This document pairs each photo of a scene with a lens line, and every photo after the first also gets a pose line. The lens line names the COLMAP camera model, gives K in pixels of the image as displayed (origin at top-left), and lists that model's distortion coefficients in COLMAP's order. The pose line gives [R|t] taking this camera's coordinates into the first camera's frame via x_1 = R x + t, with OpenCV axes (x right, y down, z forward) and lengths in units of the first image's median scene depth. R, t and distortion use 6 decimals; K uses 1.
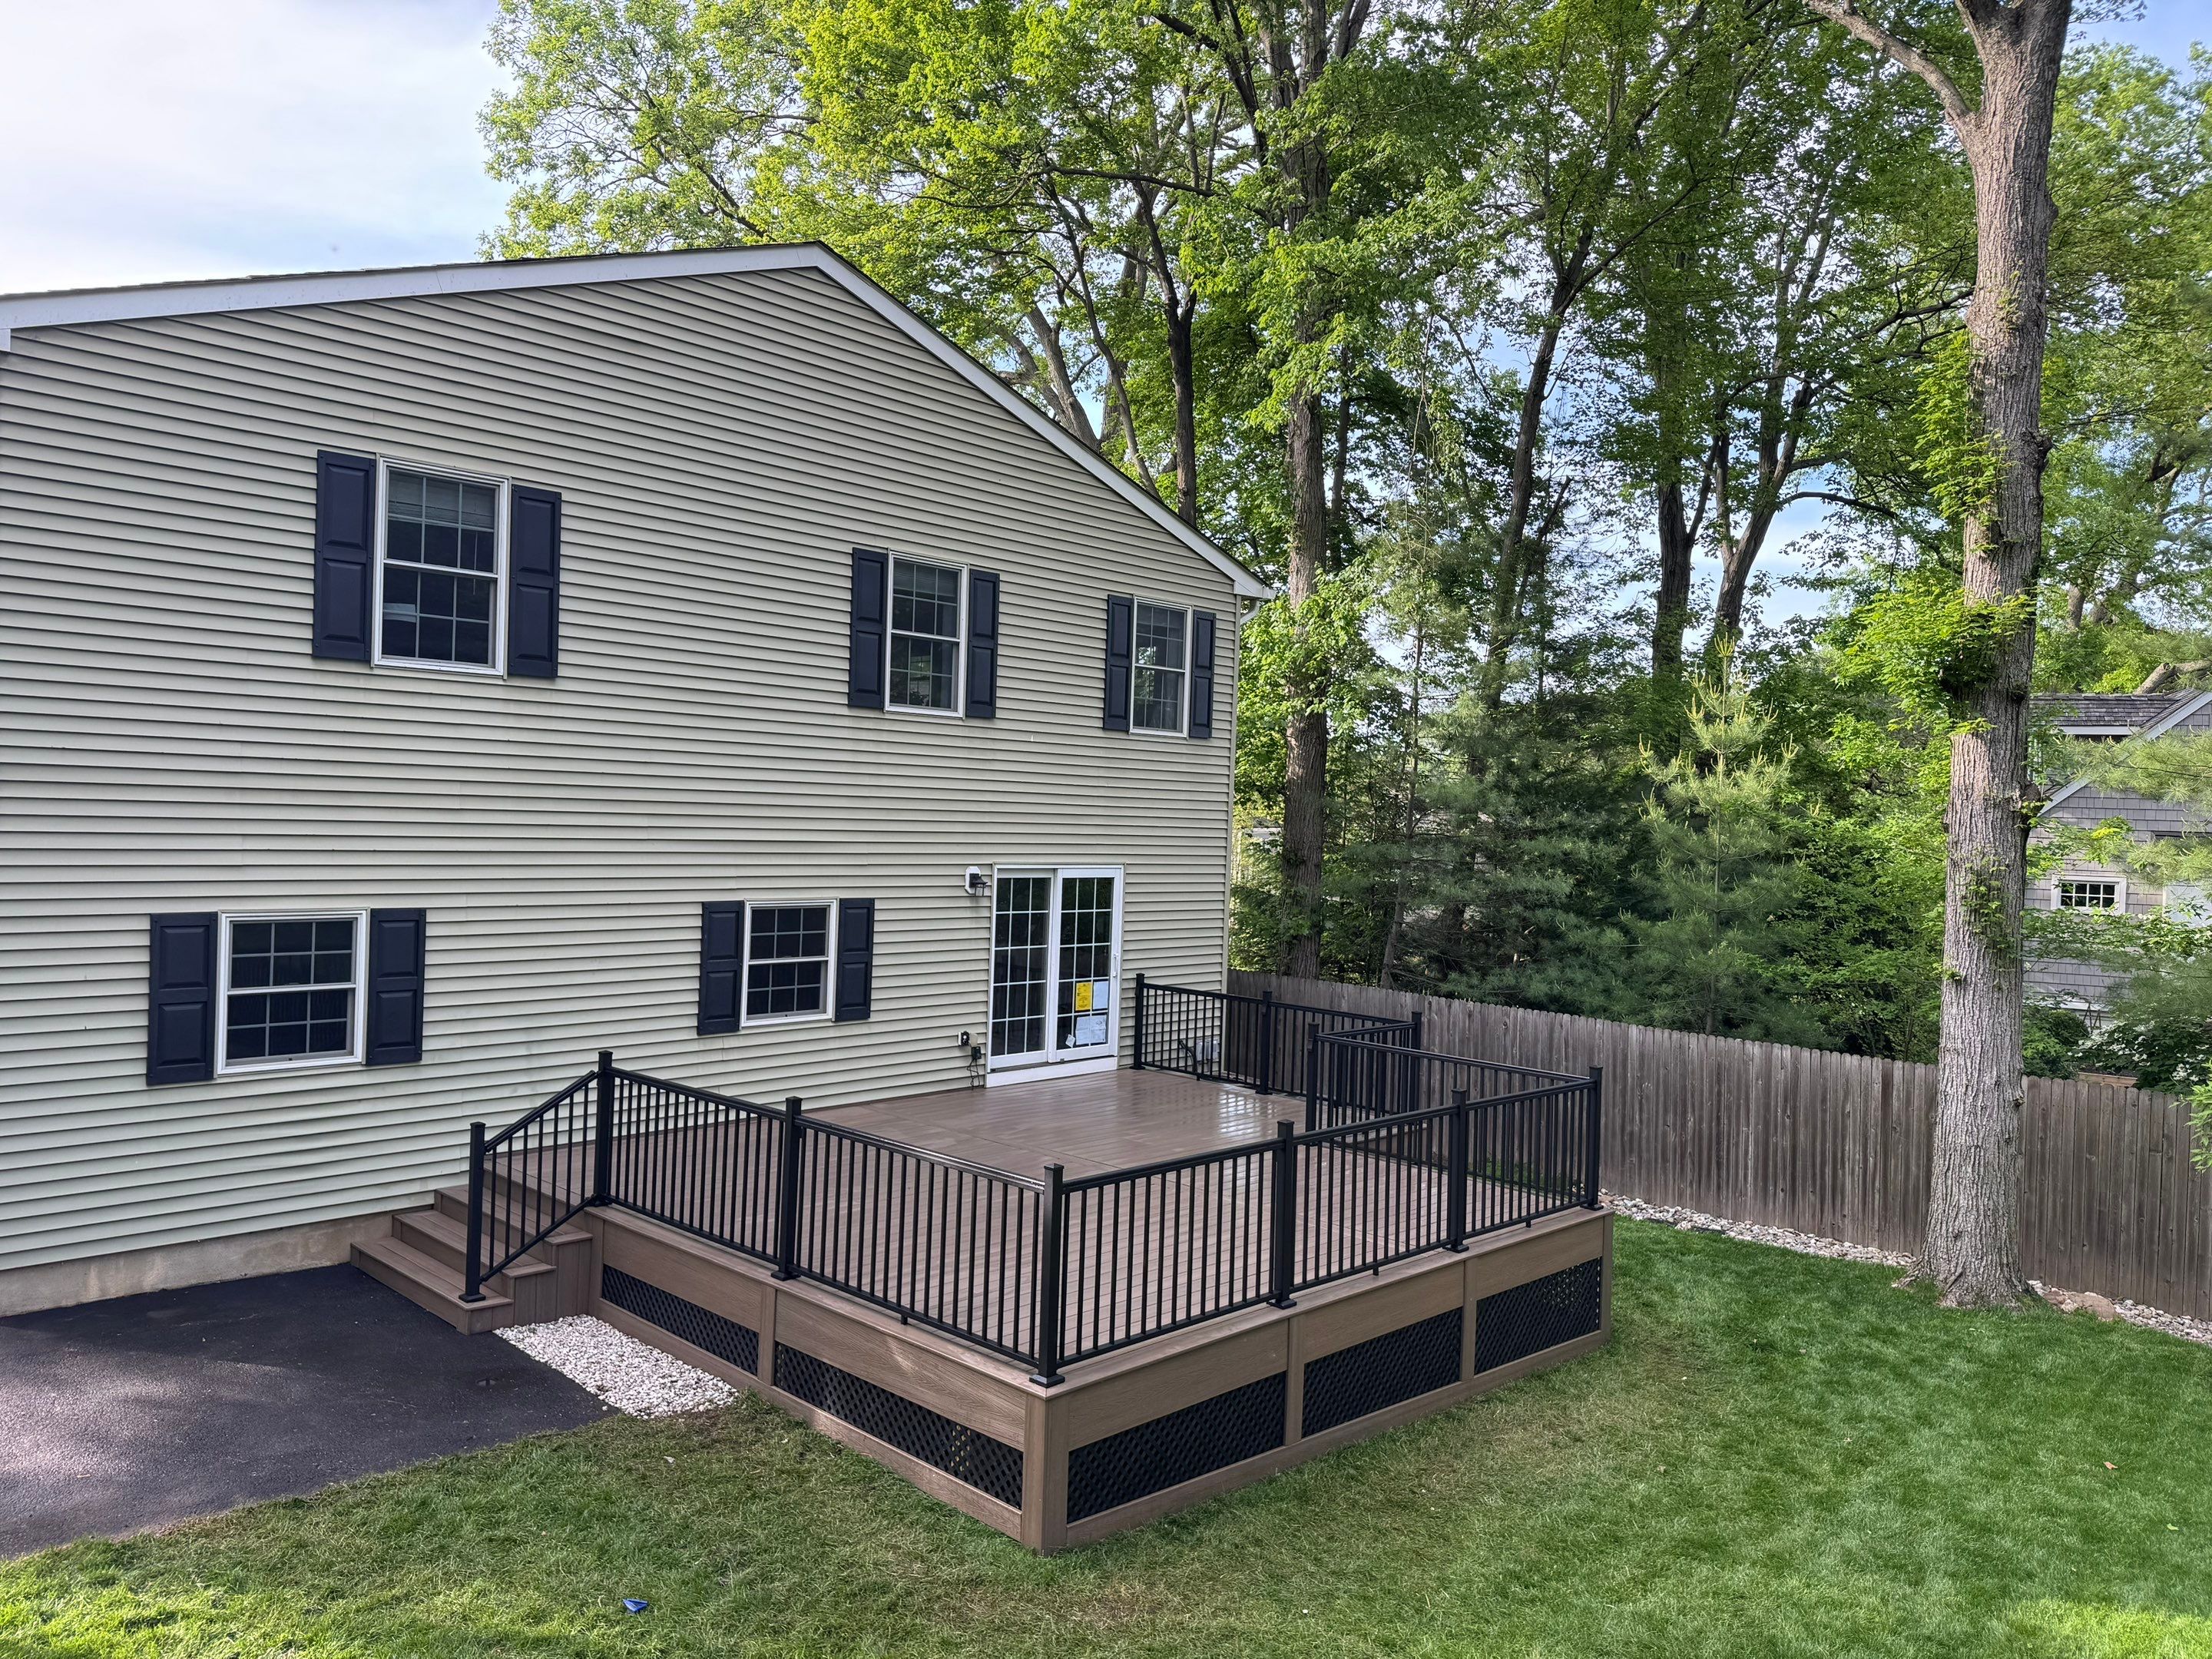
lens RADIAL K [[1539.2, 0, 1100.2], [0, 1539.2, 818.3], [0, 0, 1]] dist [0.075491, -0.028027]
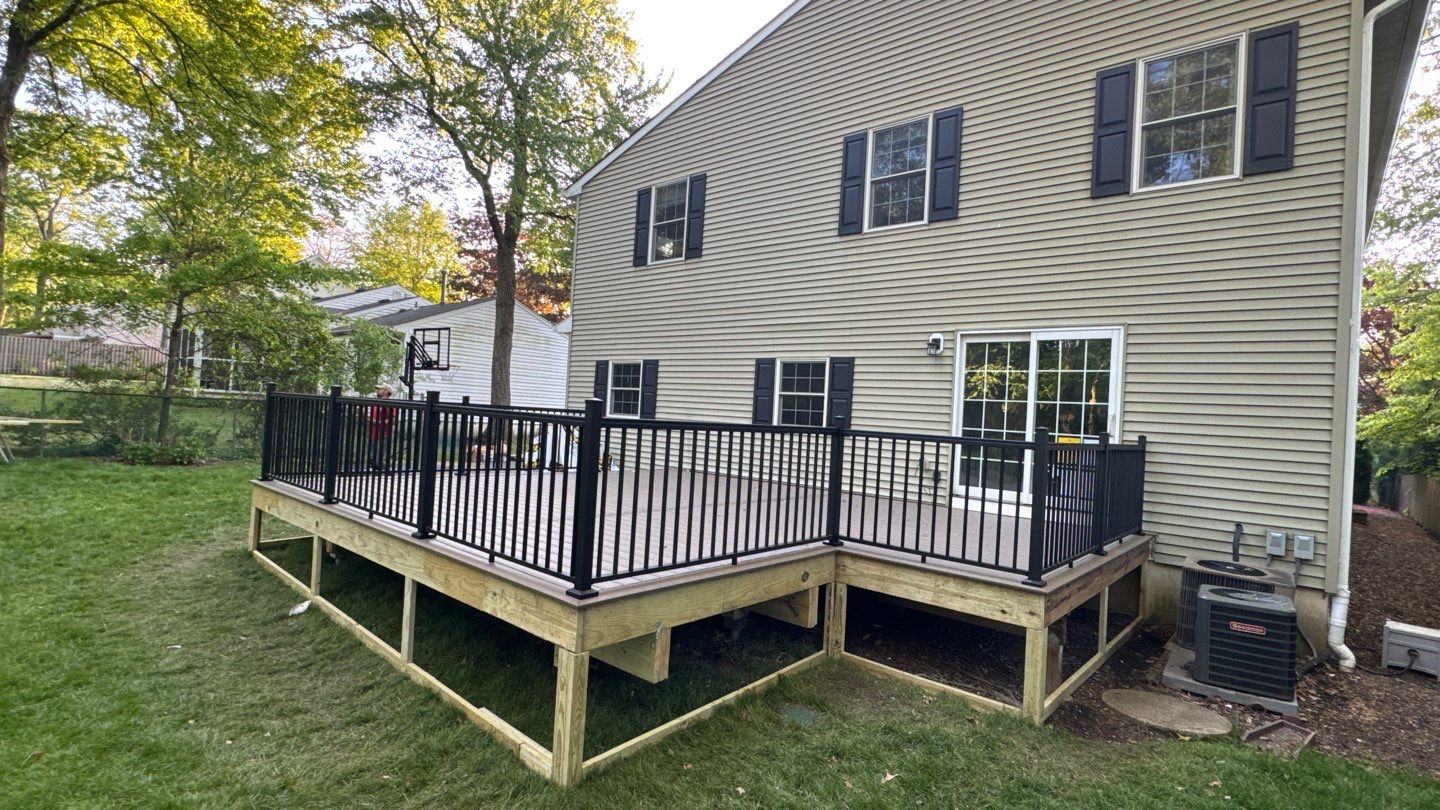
lens RADIAL K [[679.6, 0, 720.5], [0, 679.6, 400.0], [0, 0, 1]] dist [-0.002626, -0.000885]
pose [[0.062027, -0.043055, -0.997145, 0.498443], [-0.055064, 0.997400, -0.046491, 0.129410], [0.996554, 0.057791, 0.059495, 0.813547]]
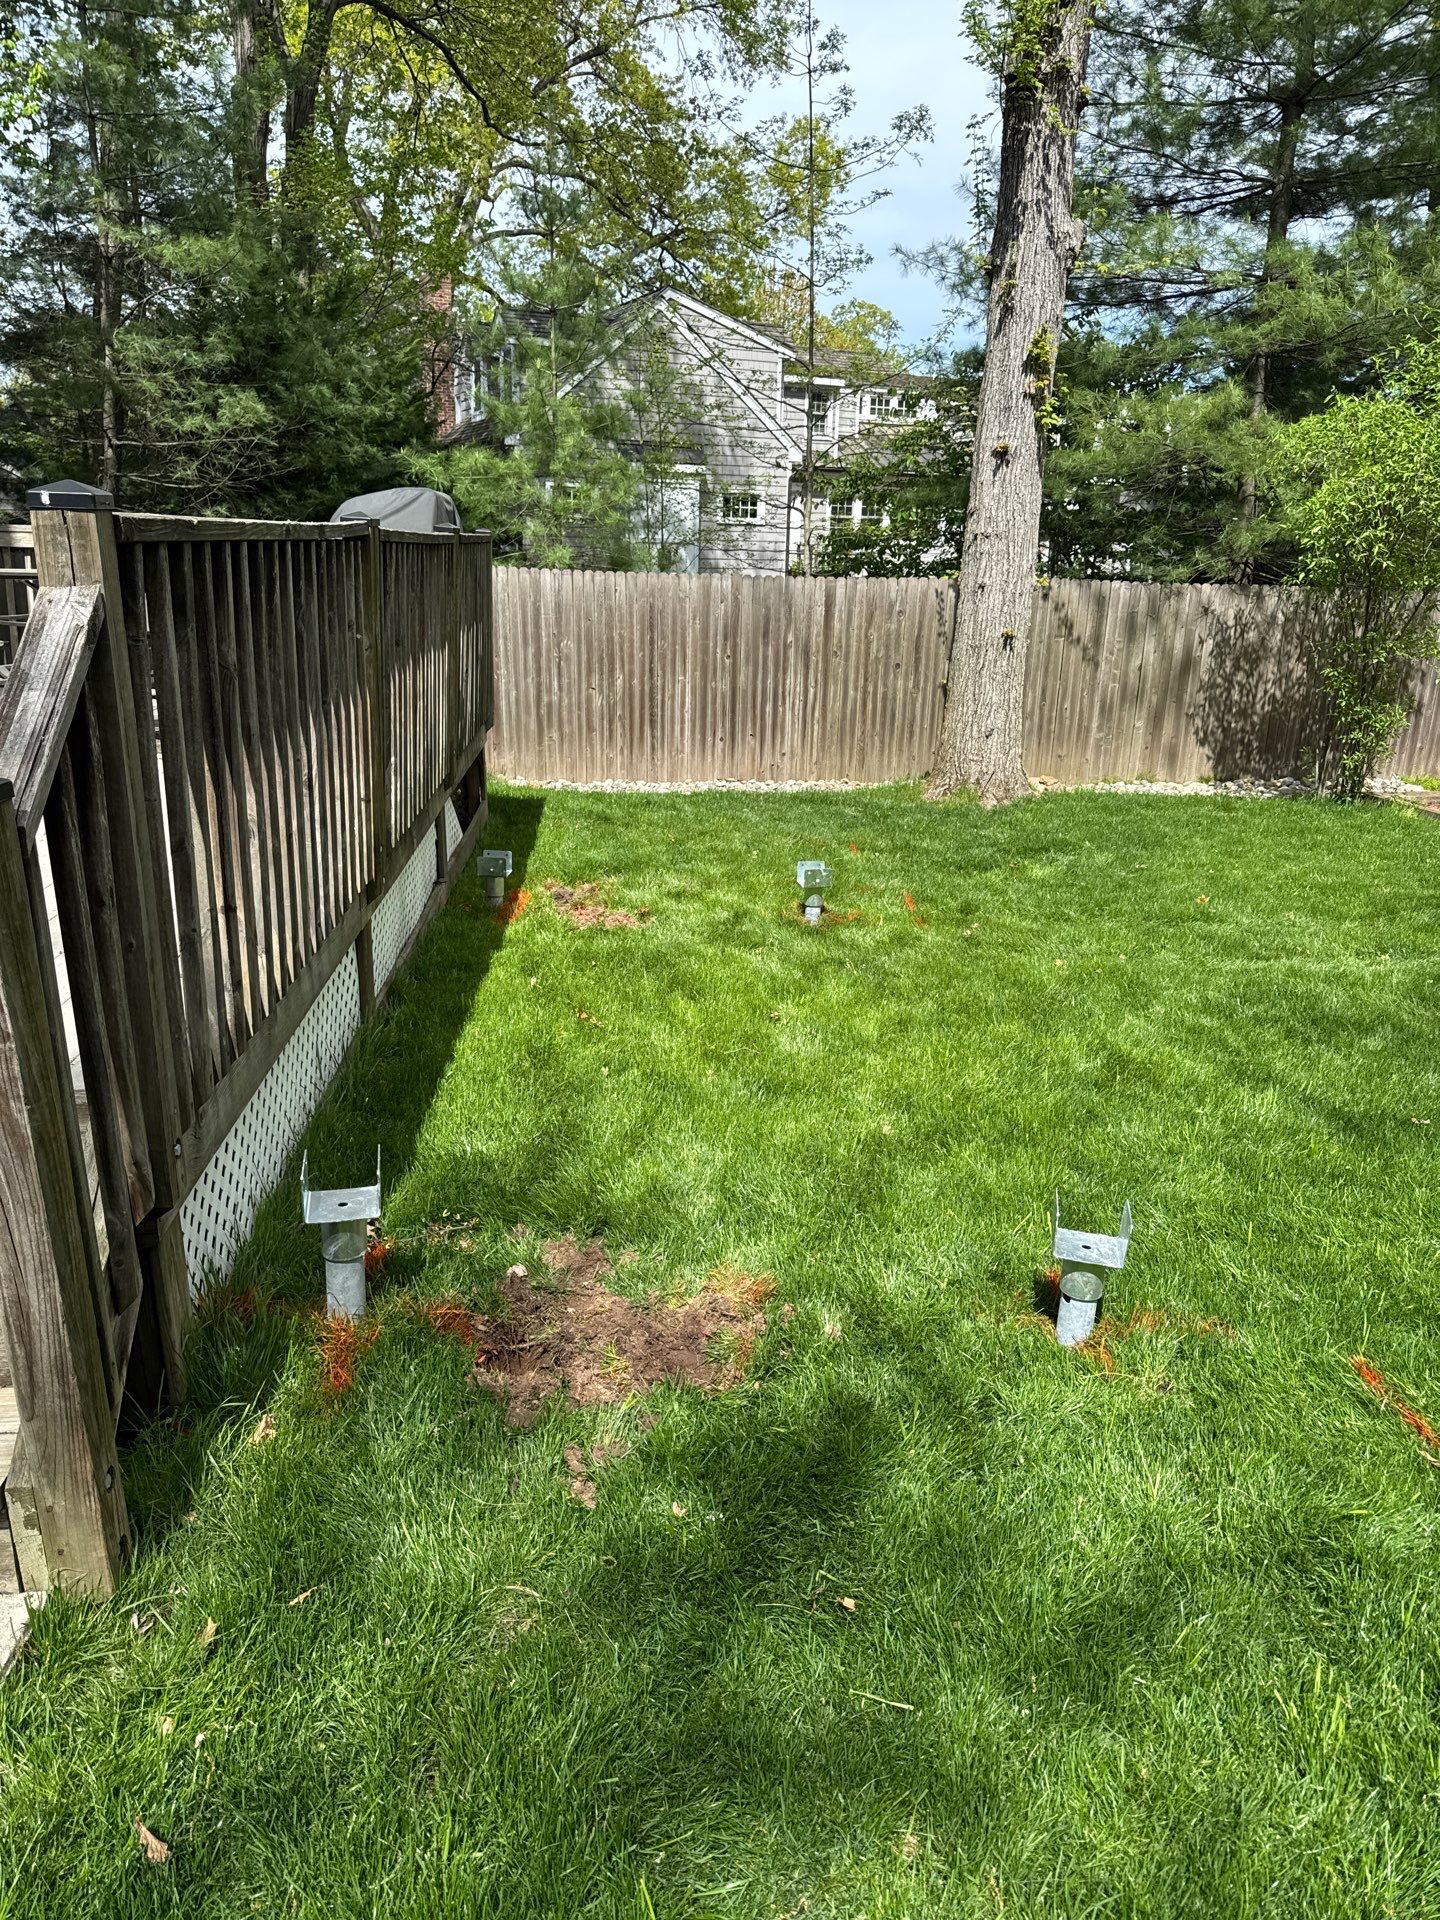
lens RADIAL K [[1336.0, 0, 723.6], [0, 1336.0, 960.4], [0, 0, 1]] dist [0.075491, -0.028027]
pose [[0.652043, -0.242488, 0.718359, -0.171971], [0.006015, 0.949100, 0.314917, 0.118102], [-0.758158, -0.201019, 0.620313, 0.506652]]
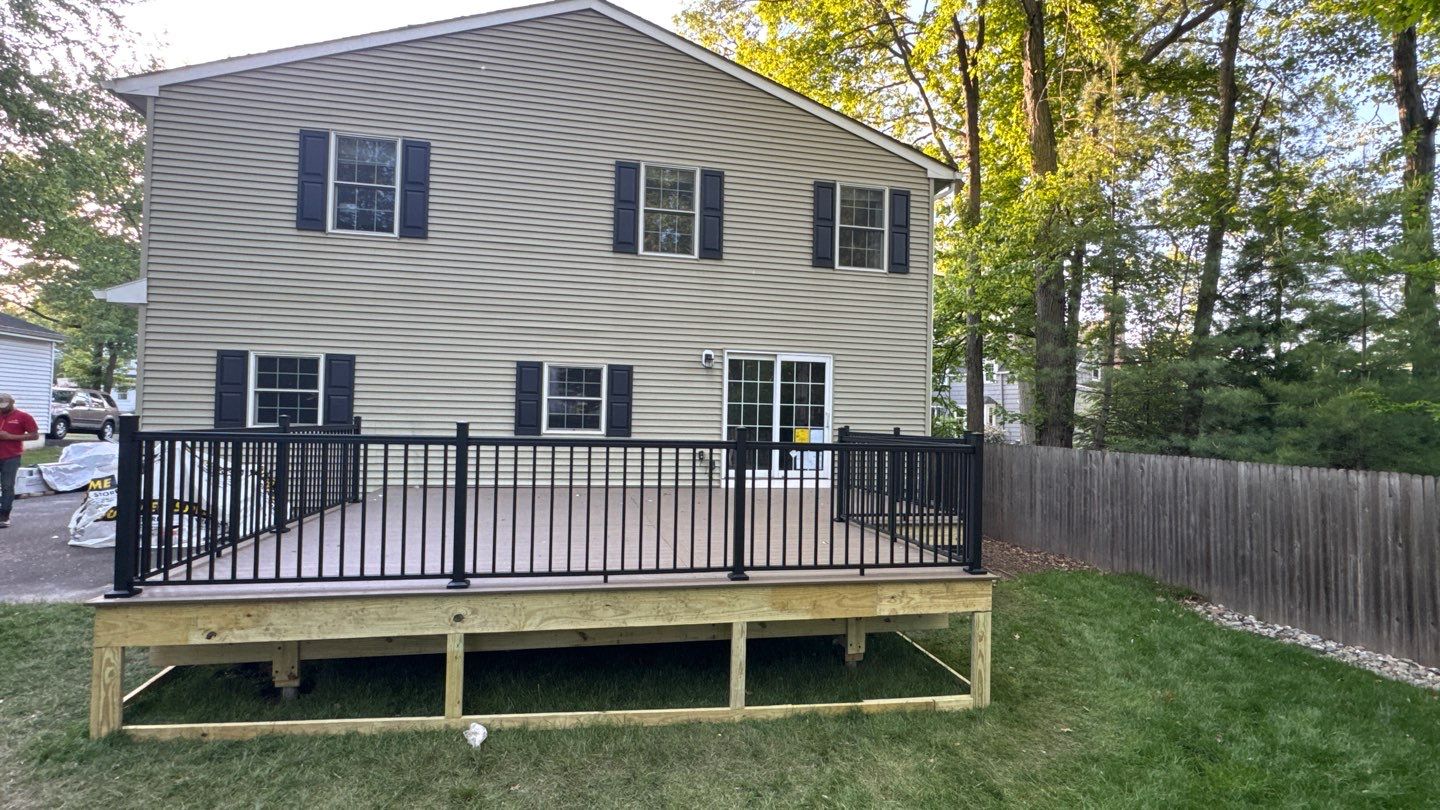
lens RADIAL K [[679.6, 0, 713.5], [0, 679.6, 406.8], [0, 0, 1]] dist [-0.002626, -0.000885]
pose [[0.837846, -0.023685, -0.545393, 0.325092], [0.002676, 0.999225, -0.039284, 0.124067], [0.545900, 0.031455, 0.837259, 0.416614]]
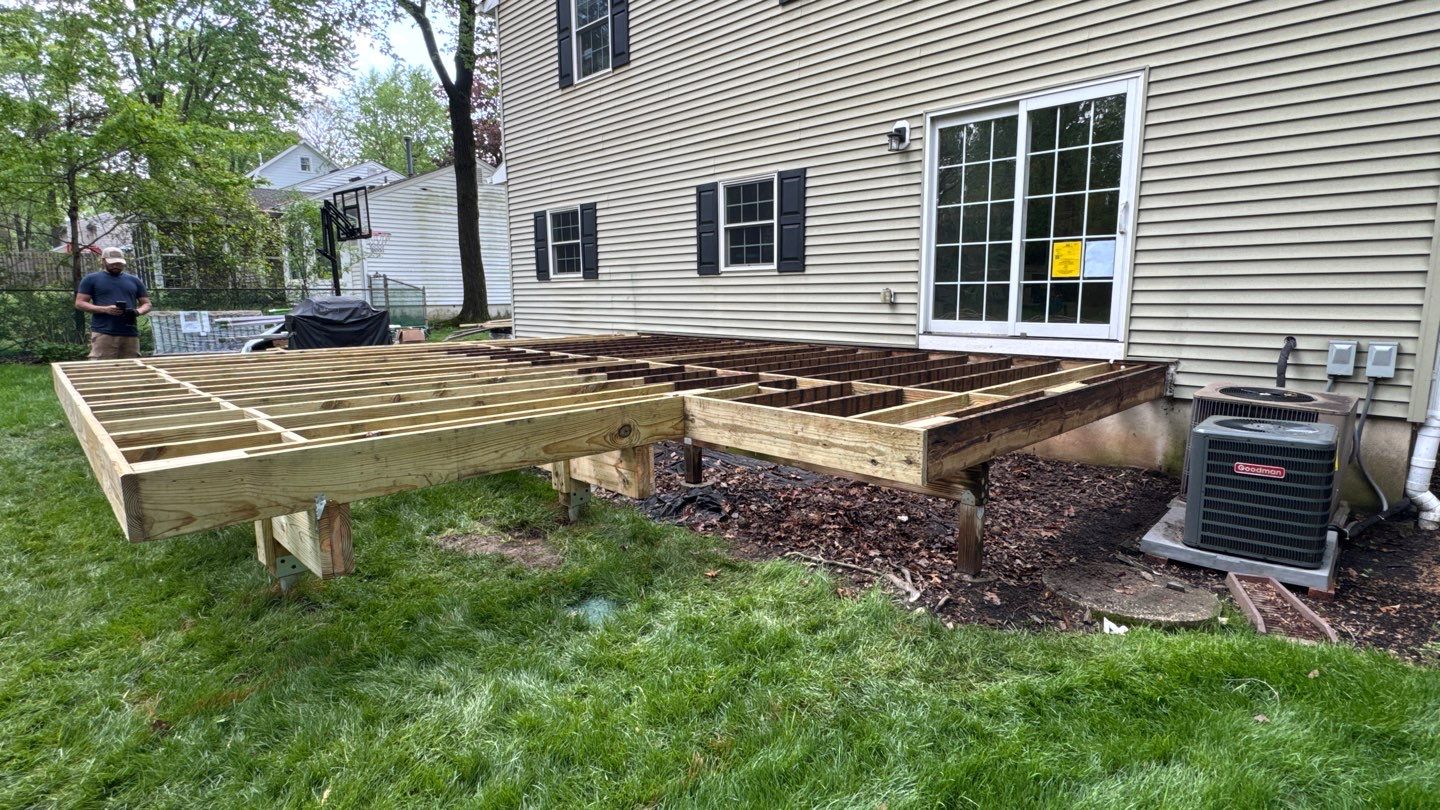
lens RADIAL K [[726.9, 0, 709.2], [0, 726.9, 403.7], [0, 0, 1]] dist [-0.005354, 0.001985]
pose [[-0.029334, 0.128060, -0.991333, 0.421884], [0.011413, 0.991738, 0.127774, 0.155947], [0.999505, -0.007566, -0.030553, 0.921726]]
